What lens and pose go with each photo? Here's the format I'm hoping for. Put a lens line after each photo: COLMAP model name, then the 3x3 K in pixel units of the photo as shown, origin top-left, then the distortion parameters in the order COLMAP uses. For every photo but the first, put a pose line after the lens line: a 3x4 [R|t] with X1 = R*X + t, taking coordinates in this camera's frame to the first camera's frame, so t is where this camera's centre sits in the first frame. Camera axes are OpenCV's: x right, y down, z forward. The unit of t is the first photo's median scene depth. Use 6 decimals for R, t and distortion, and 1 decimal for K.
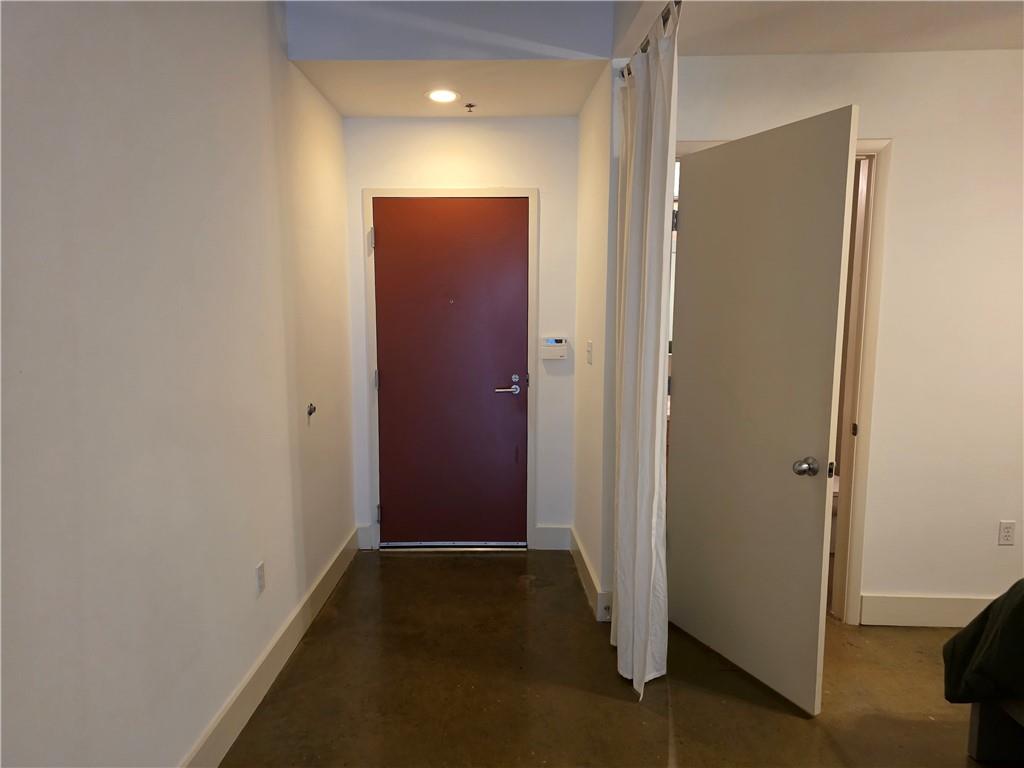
lens RADIAL K [[668.3, 0, 512.0], [0, 668.3, 384.0], [0, 0, 1]] dist [0.214120, -0.000067]
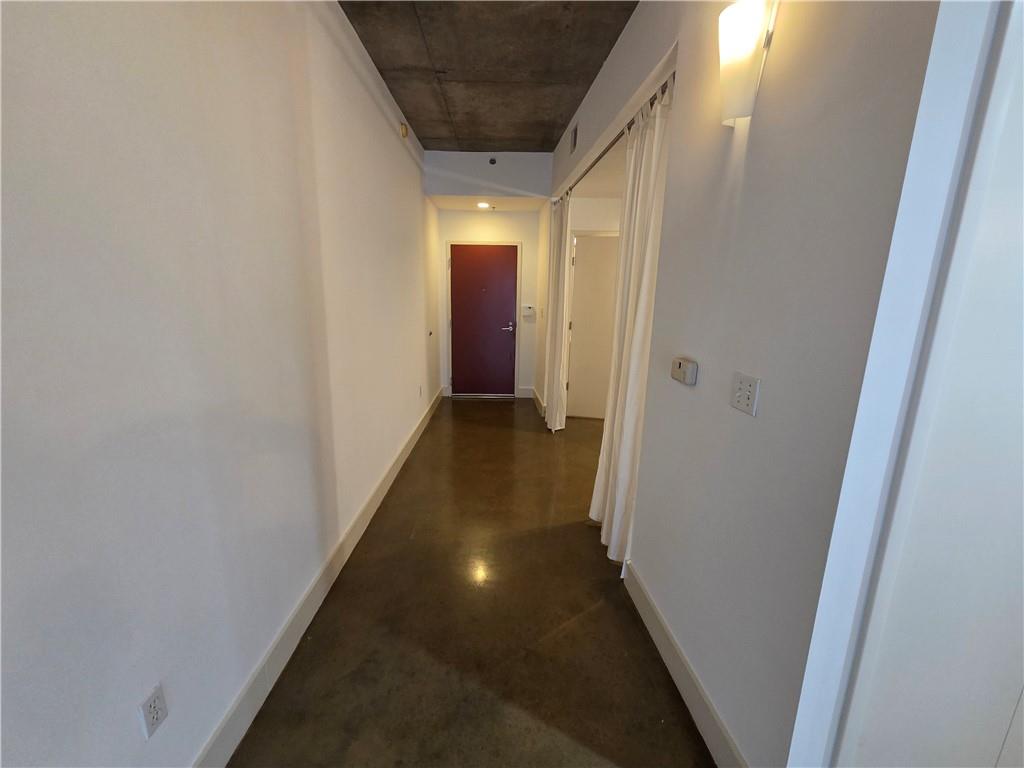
lens RADIAL K [[417.5, 0, 508.6], [0, 417.5, 380.9], [0, 0, 1]] dist [-0.000219, 0.000787]
pose [[0.999799, 0.013153, 0.015149, -0.022088], [-0.014606, 0.994860, 0.100198, 0.044682], [-0.013754, -0.100399, 0.994852, -0.463122]]
